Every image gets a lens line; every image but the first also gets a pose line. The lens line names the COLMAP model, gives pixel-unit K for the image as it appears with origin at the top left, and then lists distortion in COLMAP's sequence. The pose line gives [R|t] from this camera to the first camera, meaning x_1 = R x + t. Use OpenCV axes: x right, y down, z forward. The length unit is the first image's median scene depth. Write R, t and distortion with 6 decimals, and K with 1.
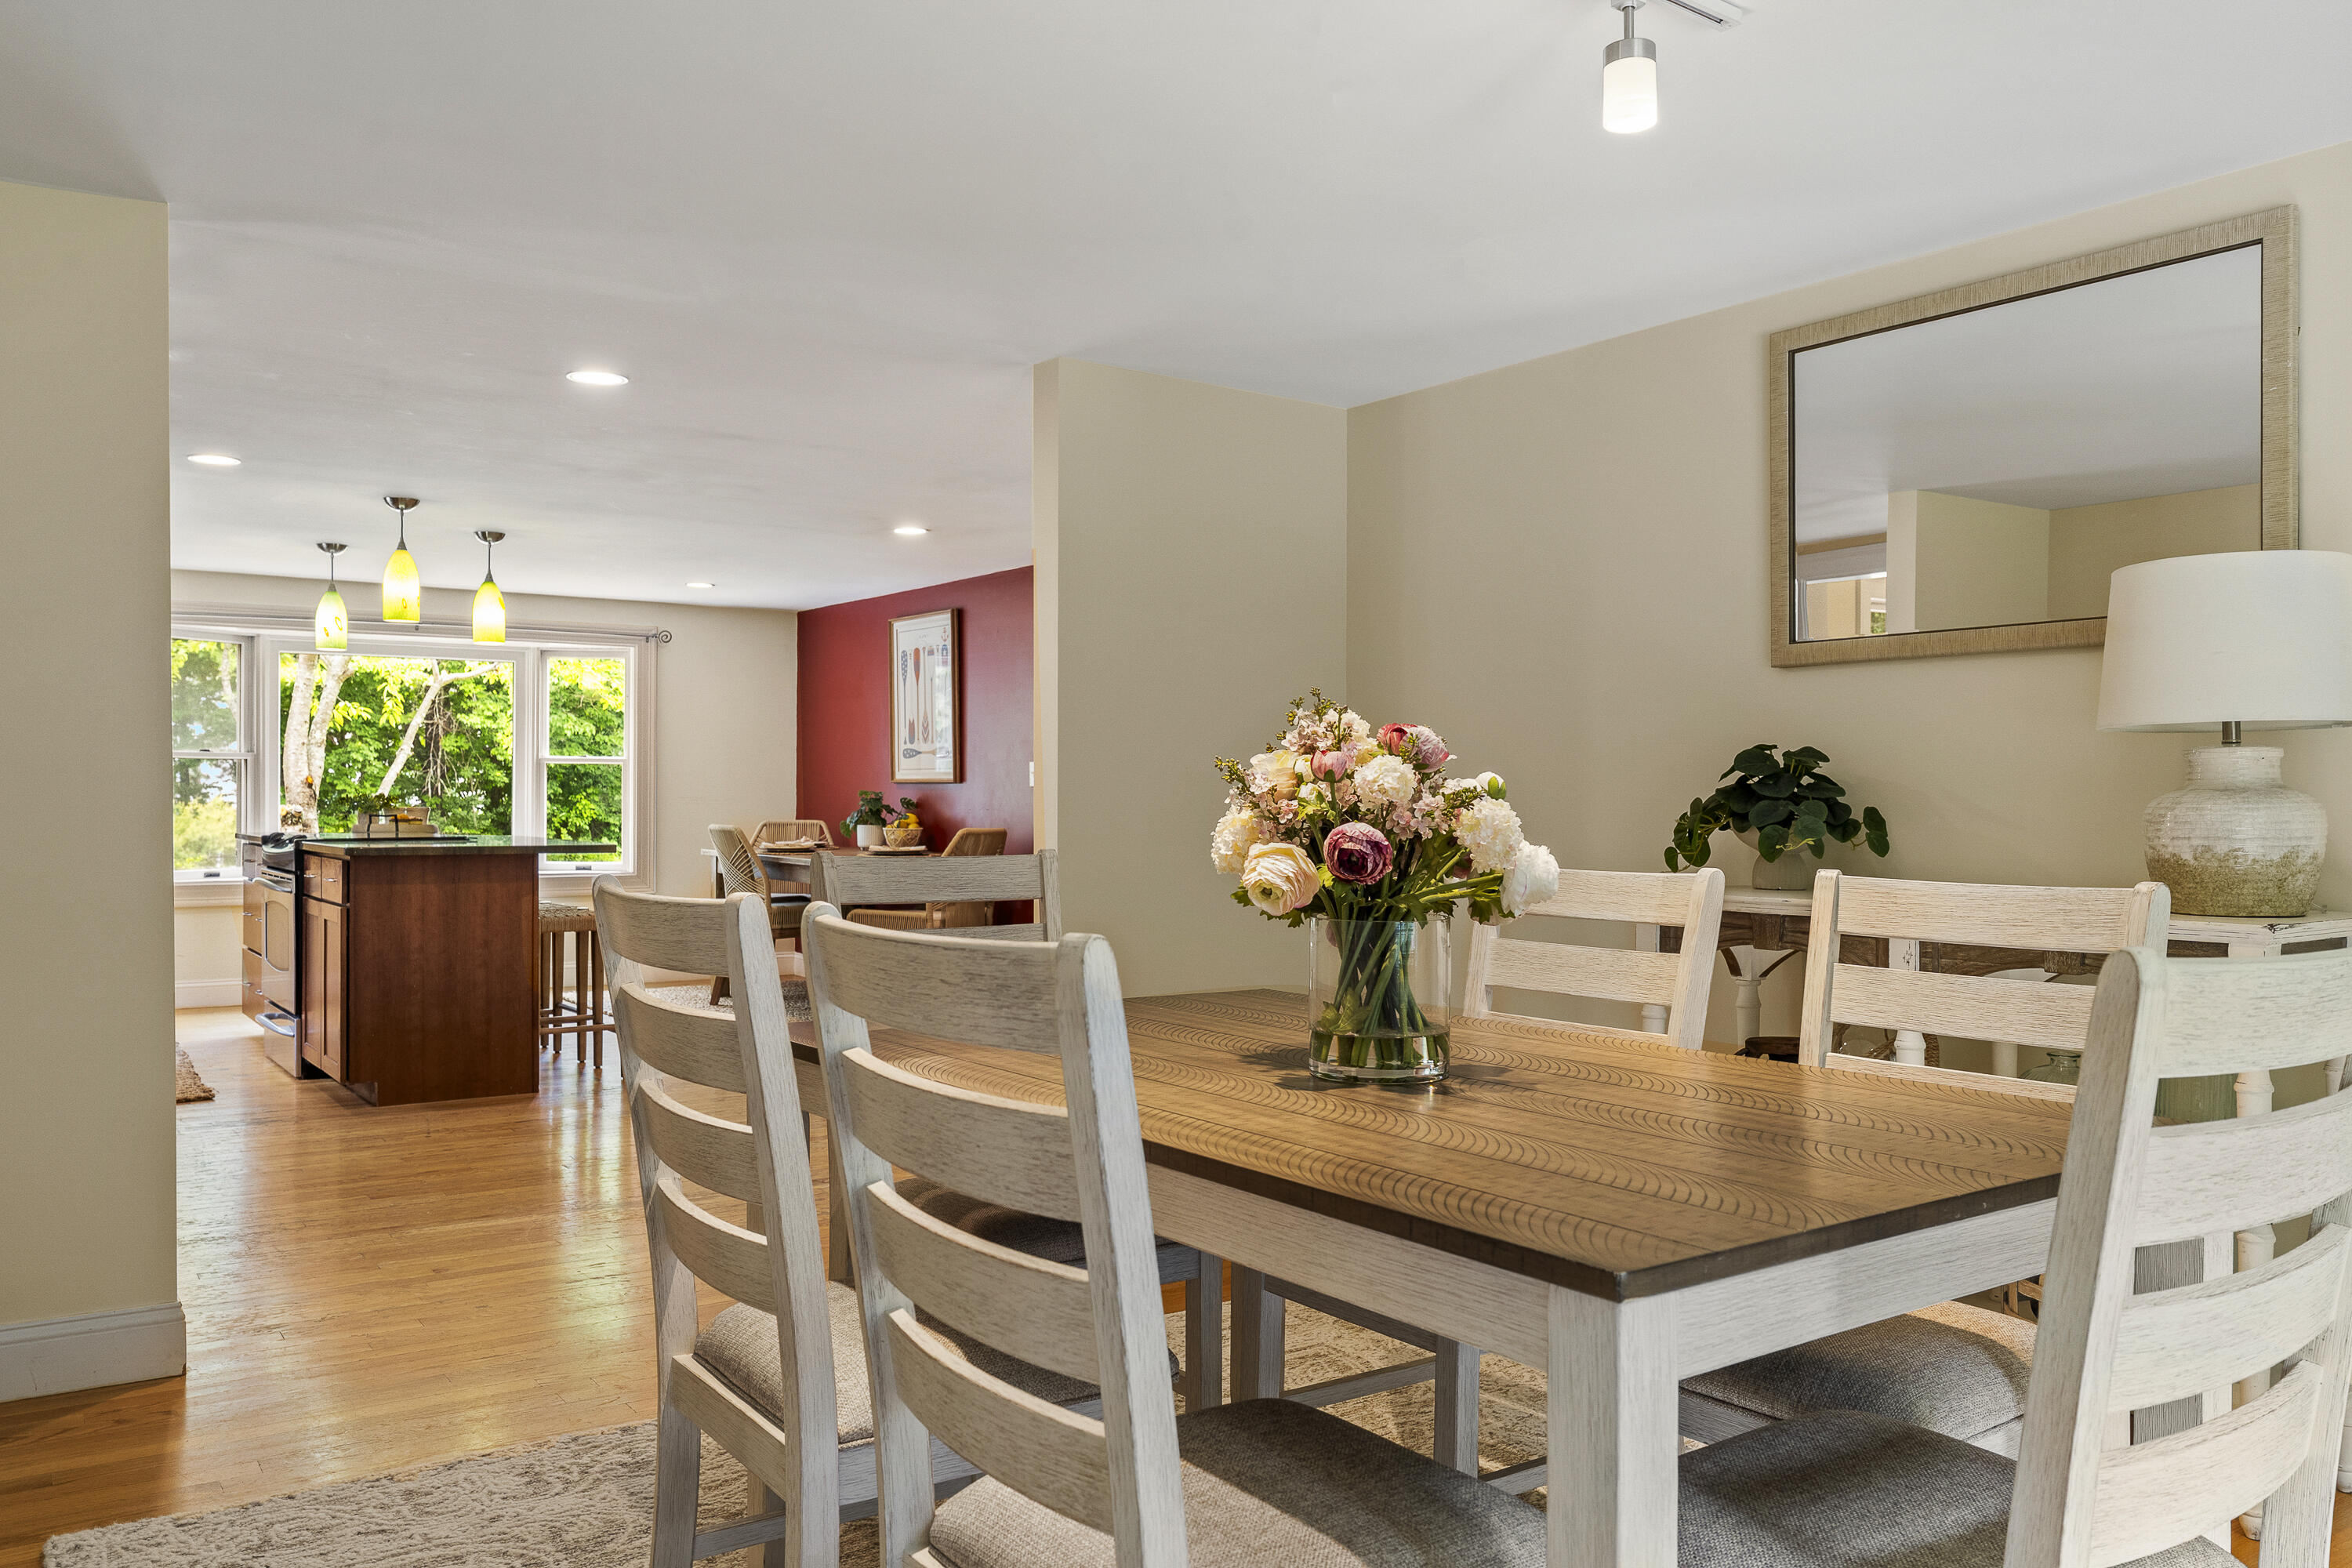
lens RADIAL K [[1848.1, 0, 1193.4], [0, 1848.1, 795.3], [0, 0, 1]] dist [0.058751, 0.000307]
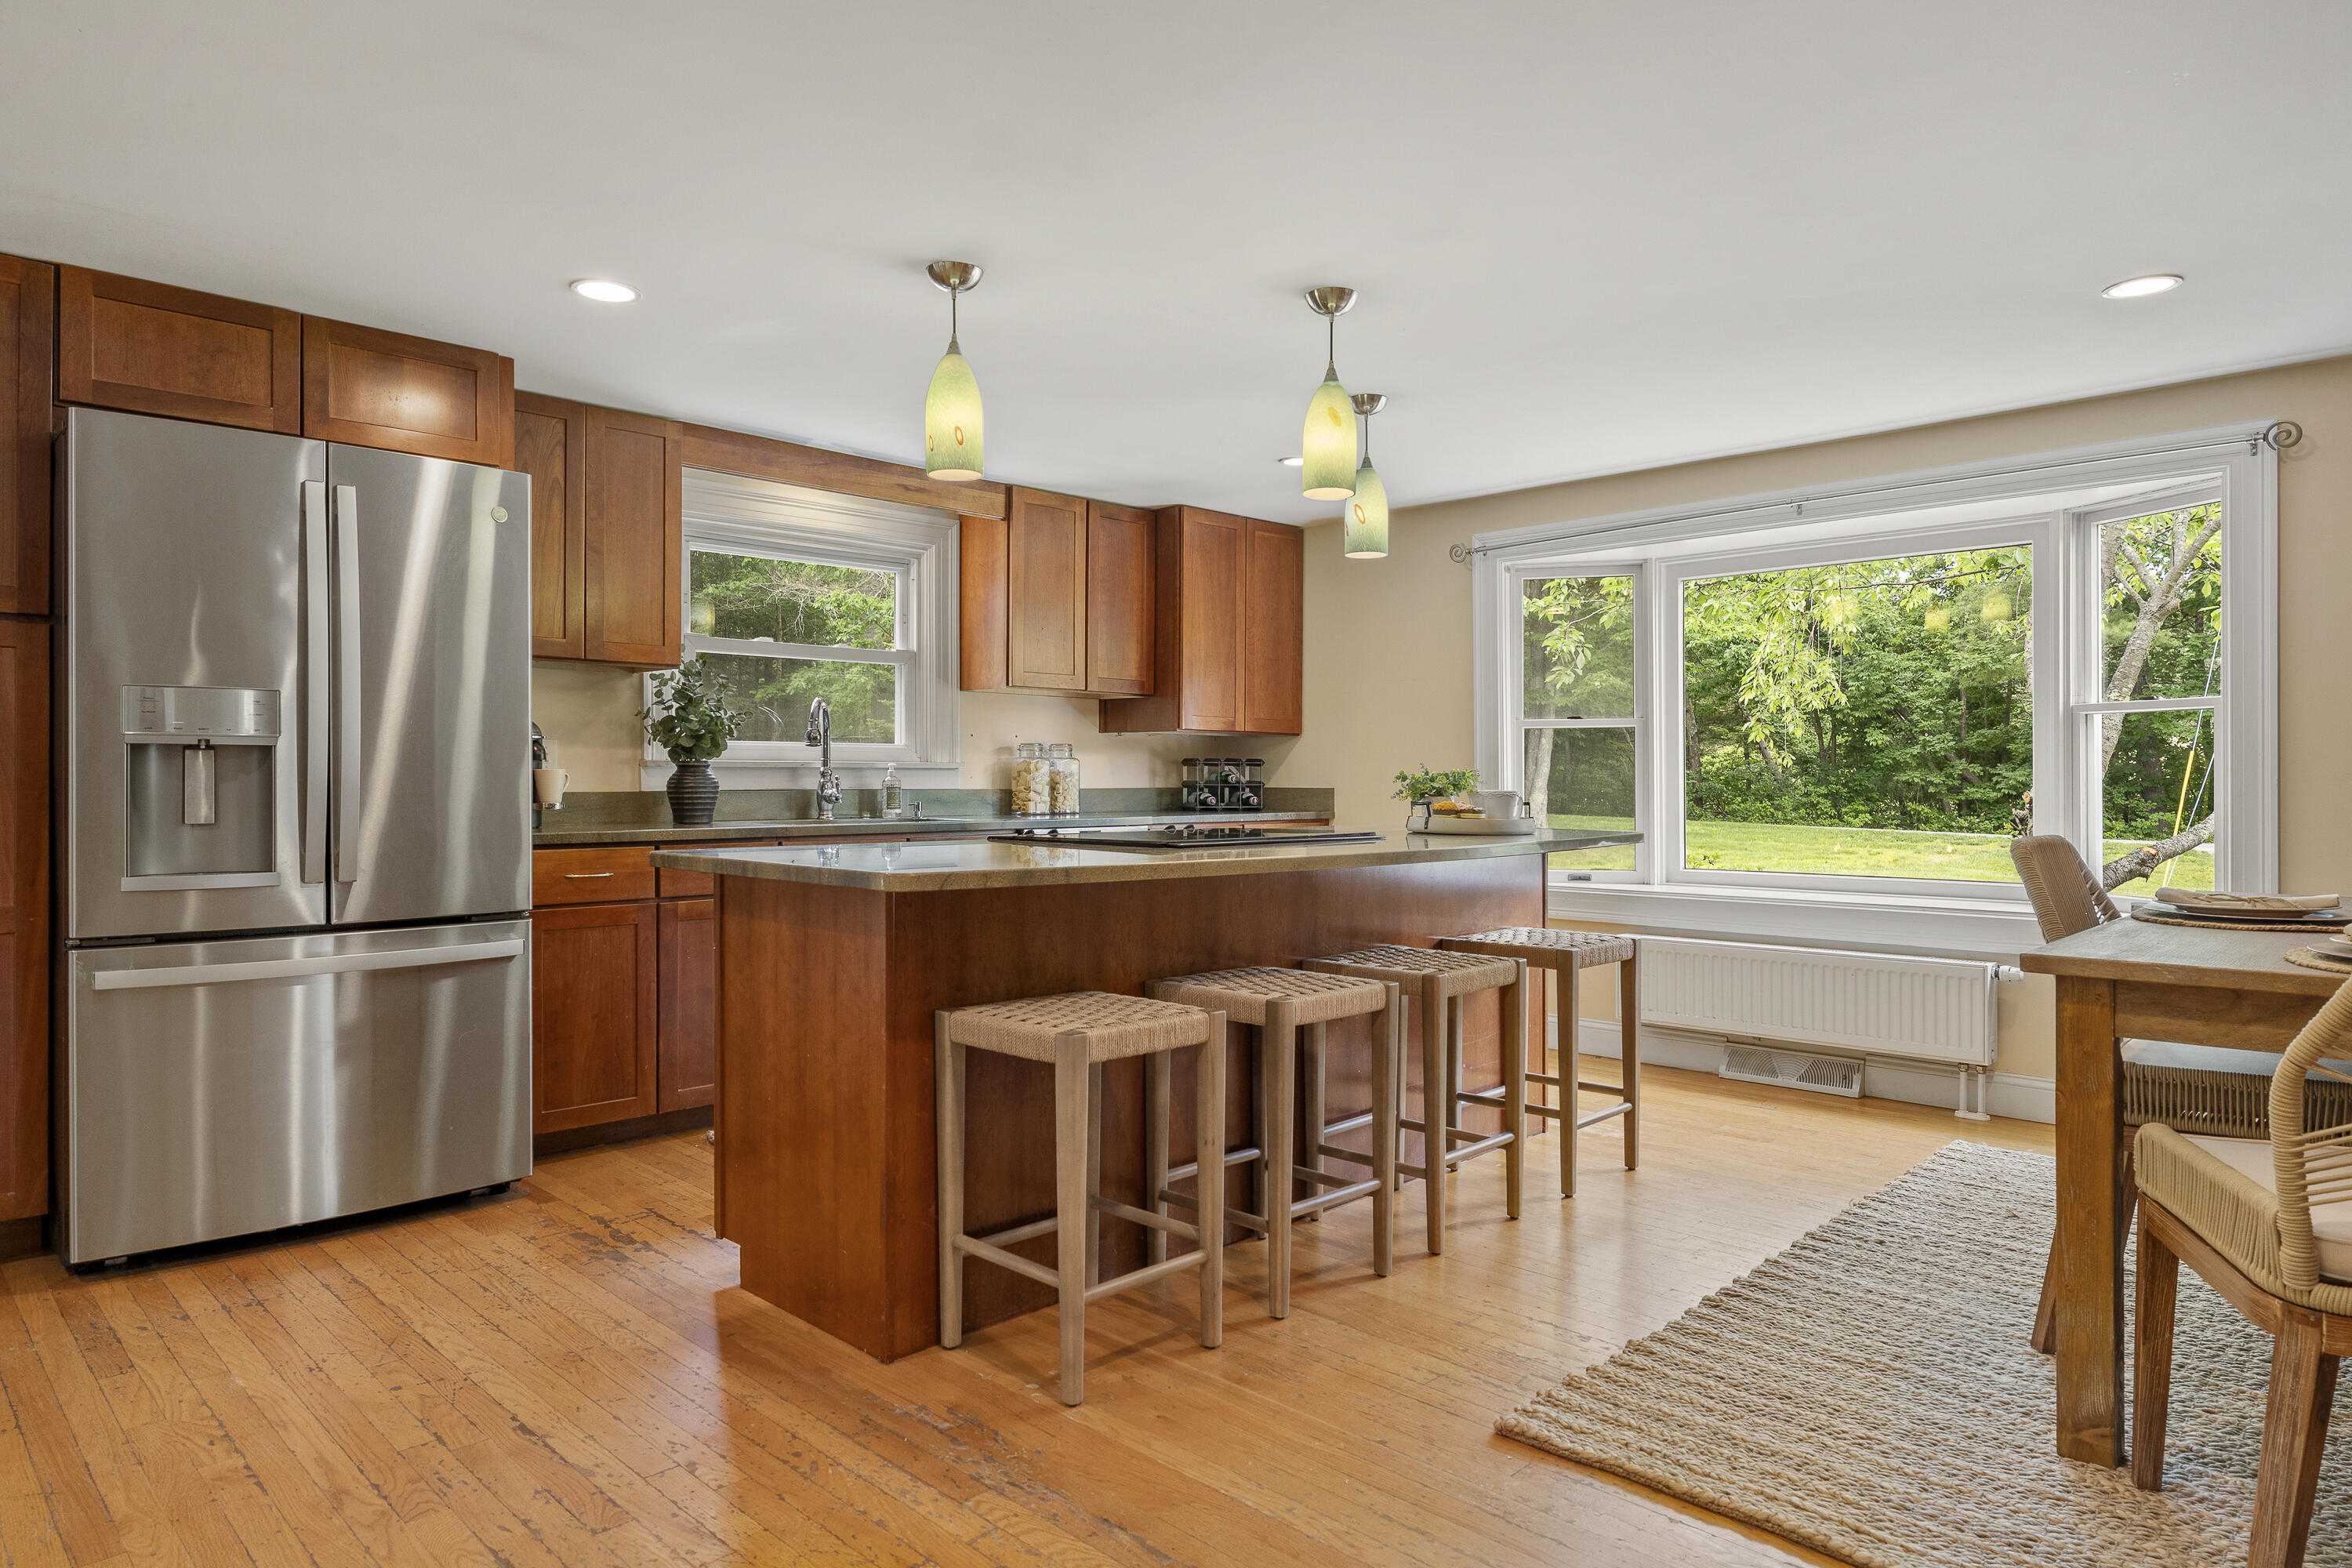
lens RADIAL K [[1386.5, 0, 1163.6], [0, 1386.5, 787.0], [0, 0, 1]] dist [-0.003834, 0.003586]
pose [[0.172769, 0.000544, -0.984962, 0.016258], [-0.000385, 1.000000, 0.000484, 0.004343], [0.984962, 0.000295, 0.172769, 0.727806]]
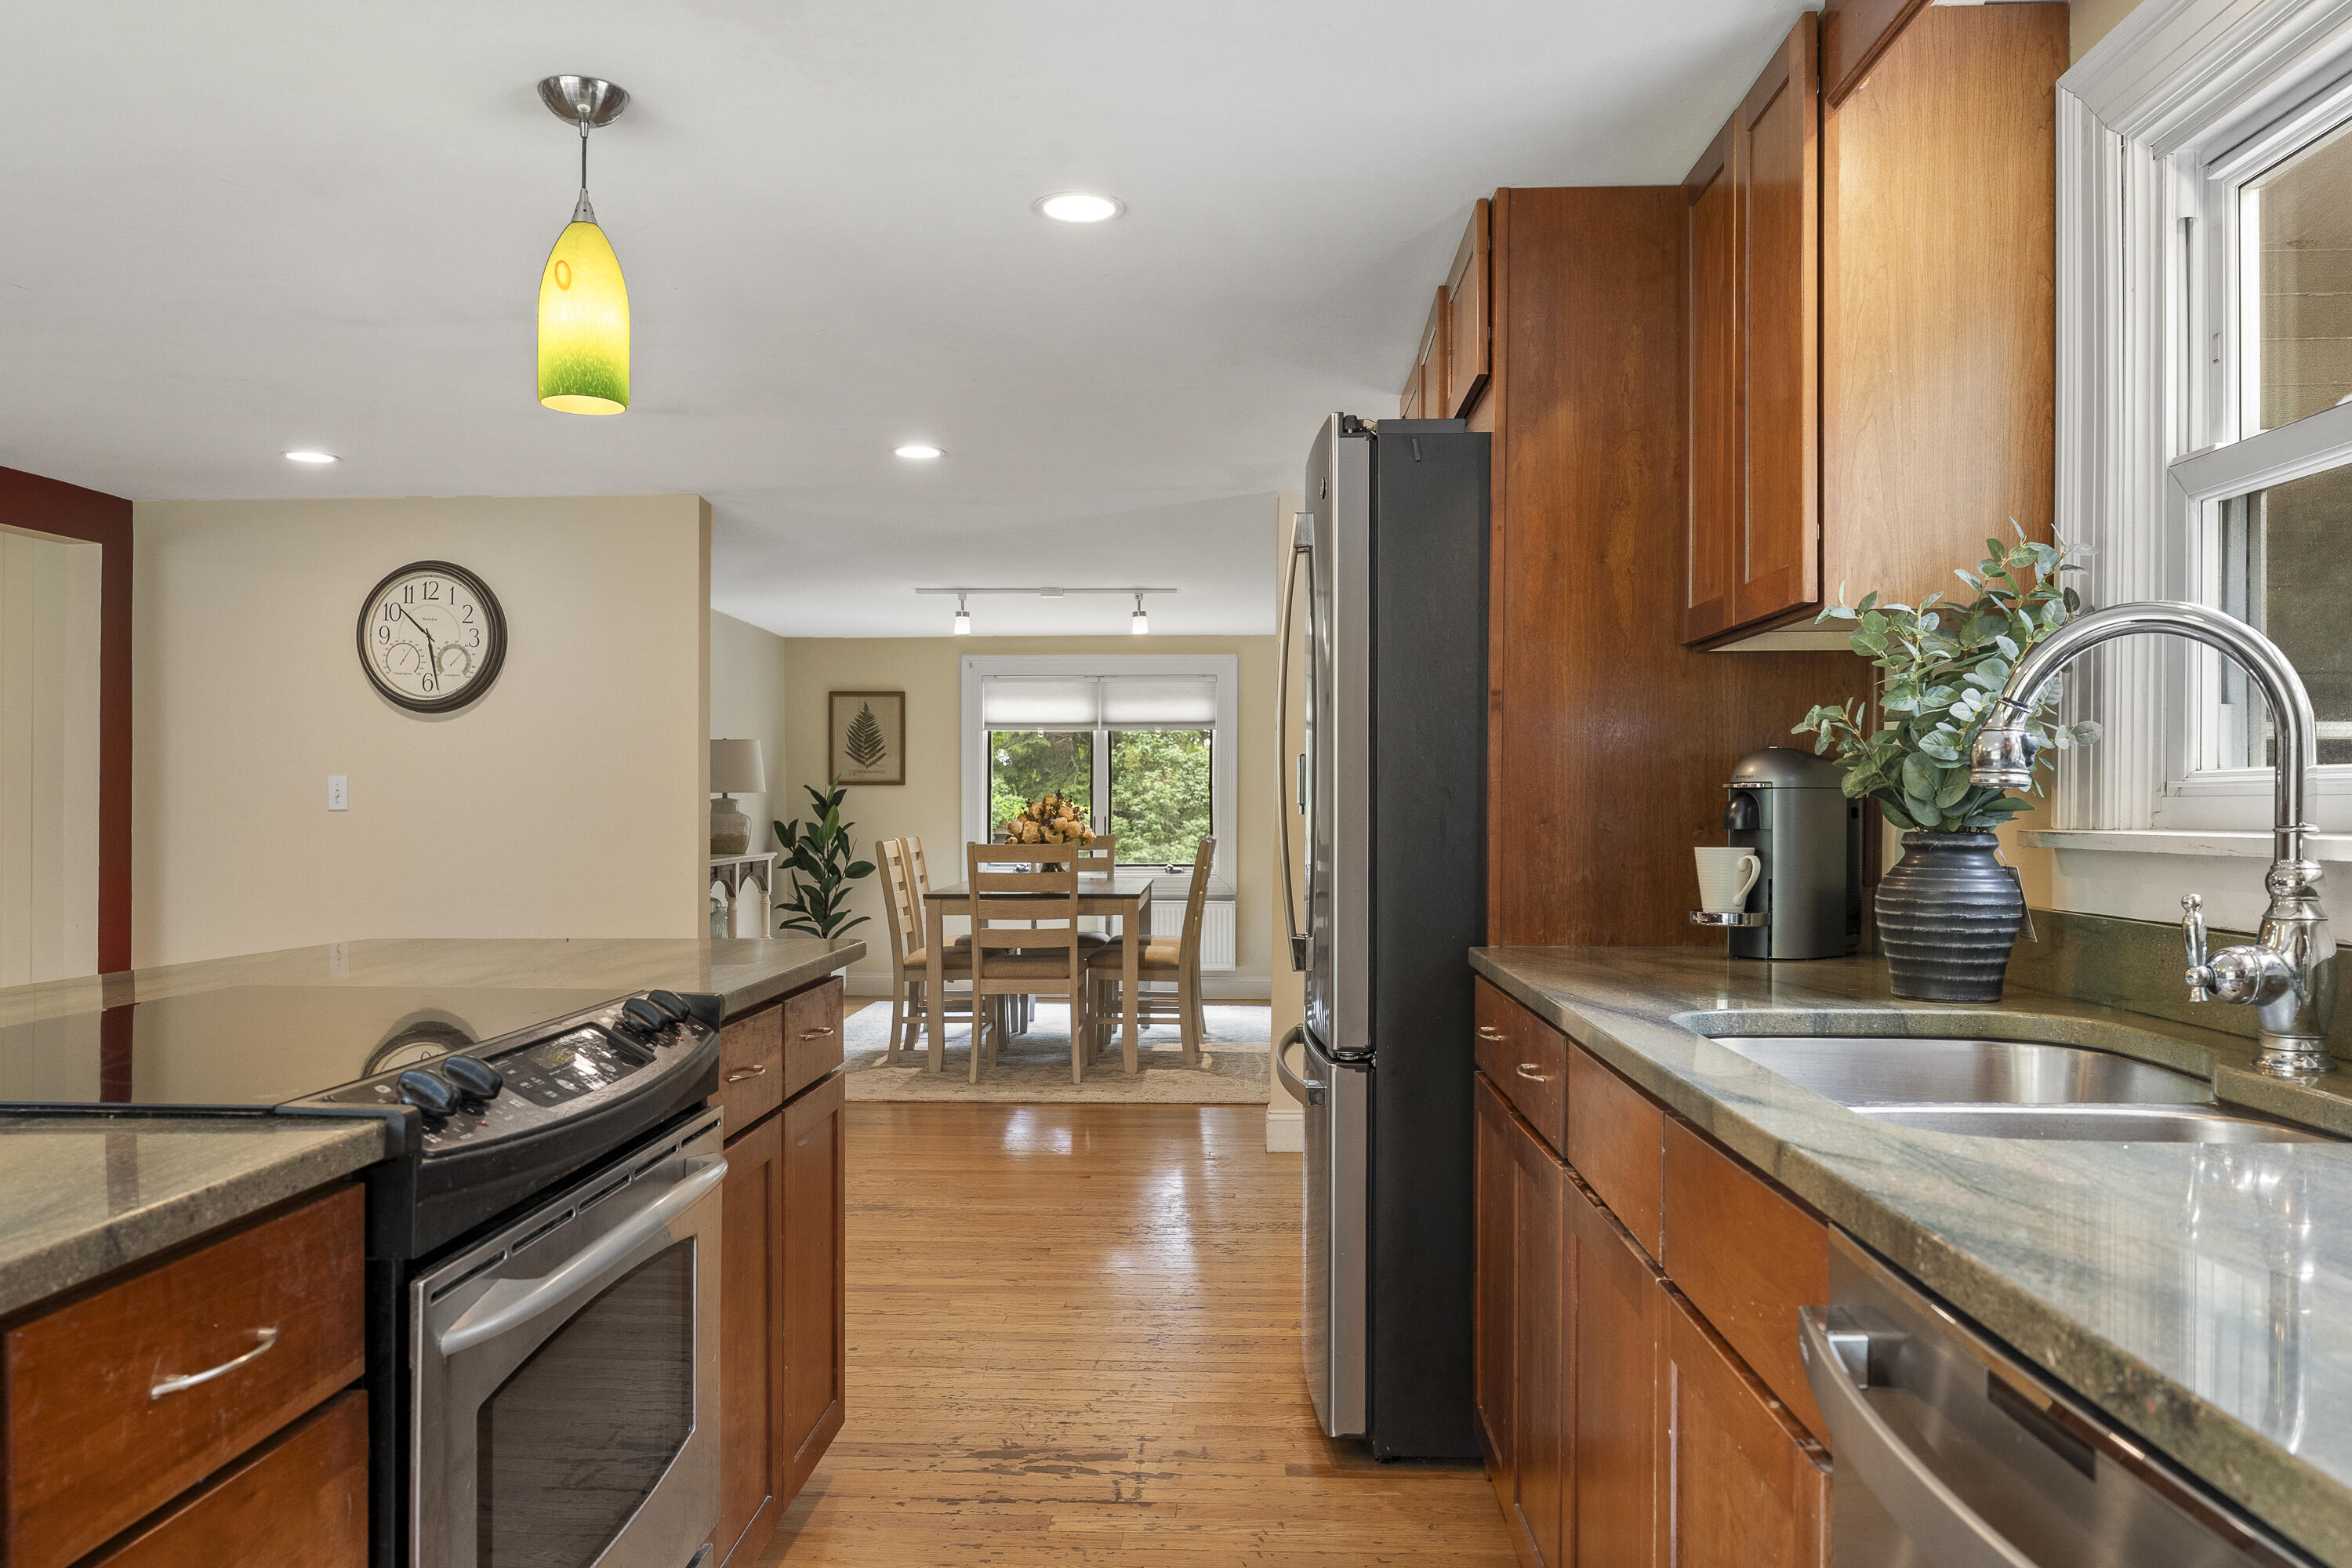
lens RADIAL K [[1666.3, 0, 1174.2], [0, 1666.3, 816.3], [0, 0, 1]] dist [0.003940, 0.002850]
pose [[-0.796032, -0.008913, 0.605189, -0.541743], [-0.004681, 0.999952, 0.008570, -0.007904], [-0.605236, 0.003990, -0.796036, 0.886421]]
